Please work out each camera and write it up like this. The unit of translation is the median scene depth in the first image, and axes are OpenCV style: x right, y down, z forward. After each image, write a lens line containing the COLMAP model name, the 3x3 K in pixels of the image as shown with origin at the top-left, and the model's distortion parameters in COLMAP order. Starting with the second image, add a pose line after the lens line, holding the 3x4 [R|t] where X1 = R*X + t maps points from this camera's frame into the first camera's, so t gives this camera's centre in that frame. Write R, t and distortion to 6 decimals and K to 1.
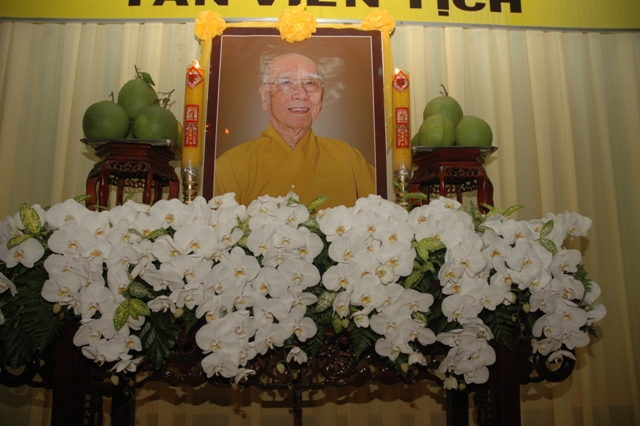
lens RADIAL K [[500.5, 0, 320.0], [0, 500.5, 213.0], [0, 0, 1]] dist [-0.161026, 0.132093]
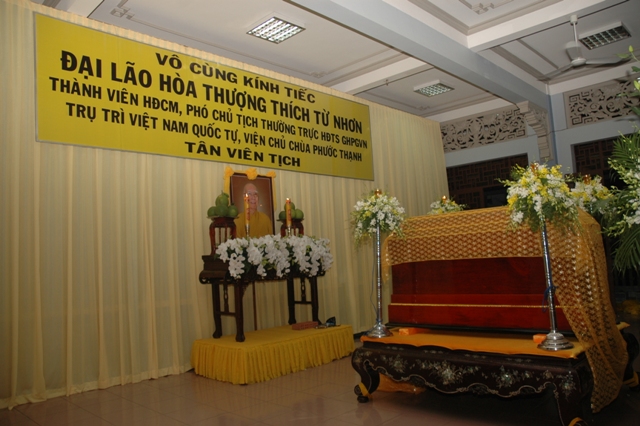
lens RADIAL K [[500.5, 0, 320.0], [0, 500.5, 213.0], [0, 0, 1]] dist [-0.161026, 0.132093]
pose [[0.712452, 0.022218, 0.701369, -1.953596], [-0.064368, 0.997354, 0.033790, -0.271604], [-0.698762, -0.069219, 0.711997, -1.568139]]
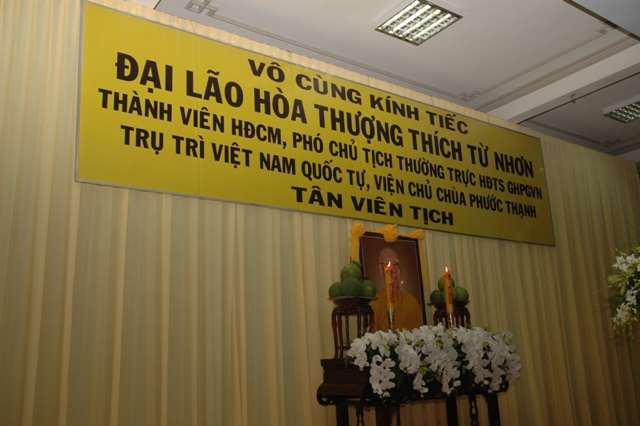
lens RADIAL K [[606.9, 0, 320.0], [0, 606.9, 213.0], [0, 0, 1]] dist [-0.096273, 0.006004]
pose [[0.821081, 0.102245, 0.561580, -1.729083], [-0.045975, 0.992476, -0.113477, -0.168032], [-0.568958, 0.067355, 0.819604, -0.921930]]
